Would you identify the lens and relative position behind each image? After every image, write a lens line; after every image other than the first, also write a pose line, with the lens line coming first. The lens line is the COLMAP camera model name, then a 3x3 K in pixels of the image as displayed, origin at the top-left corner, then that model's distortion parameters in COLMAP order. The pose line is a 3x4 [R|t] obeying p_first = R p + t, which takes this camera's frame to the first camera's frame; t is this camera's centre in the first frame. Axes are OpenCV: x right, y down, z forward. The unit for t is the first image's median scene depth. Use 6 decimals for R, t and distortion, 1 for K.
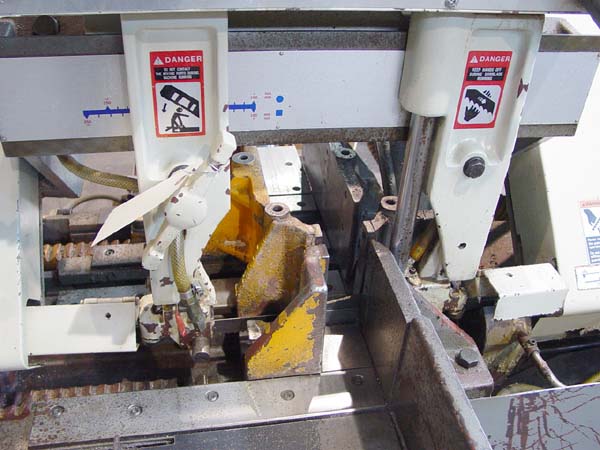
lens RADIAL K [[601.7, 0, 300.0], [0, 601.7, 225.0], [0, 0, 1]] dist [-0.172612, 0.184318]
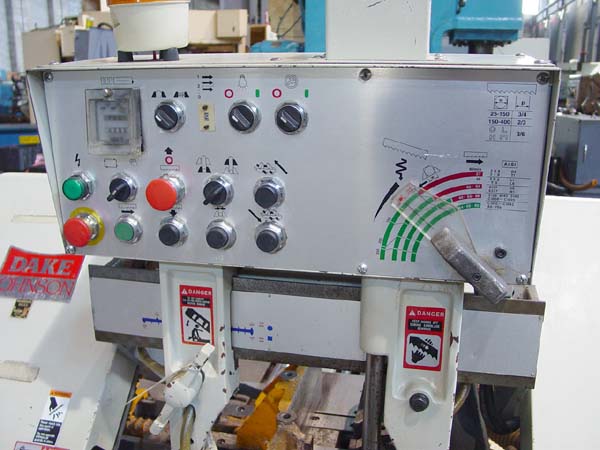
lens RADIAL K [[601.7, 0, 300.0], [0, 601.7, 225.0], [0, 0, 1]] dist [-0.172612, 0.184318]
pose [[0.922999, 0.049094, -0.381658, 0.545840], [-0.191018, 0.919454, -0.343682, 0.029636], [0.334044, 0.390122, 0.858032, -0.247282]]
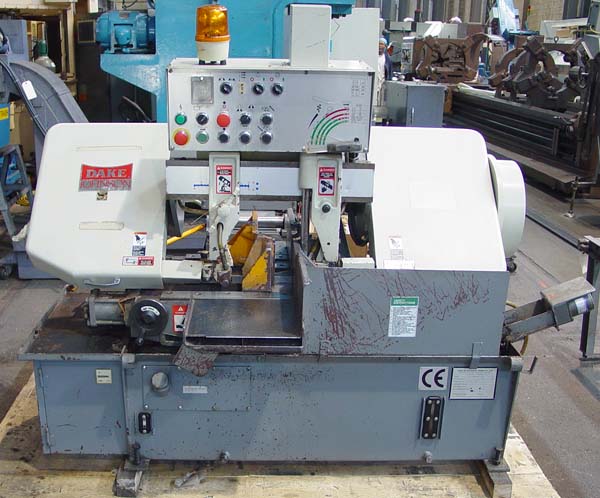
lens RADIAL K [[713.0, 0, 300.0], [0, 713.0, 249.0], [0, 0, 1]] dist [-0.217751, 0.076871]
pose [[0.993325, 0.011115, -0.114811, 0.601358], [-0.048335, 0.943851, -0.326818, 1.273441], [0.104732, 0.330186, 0.938088, -2.254240]]
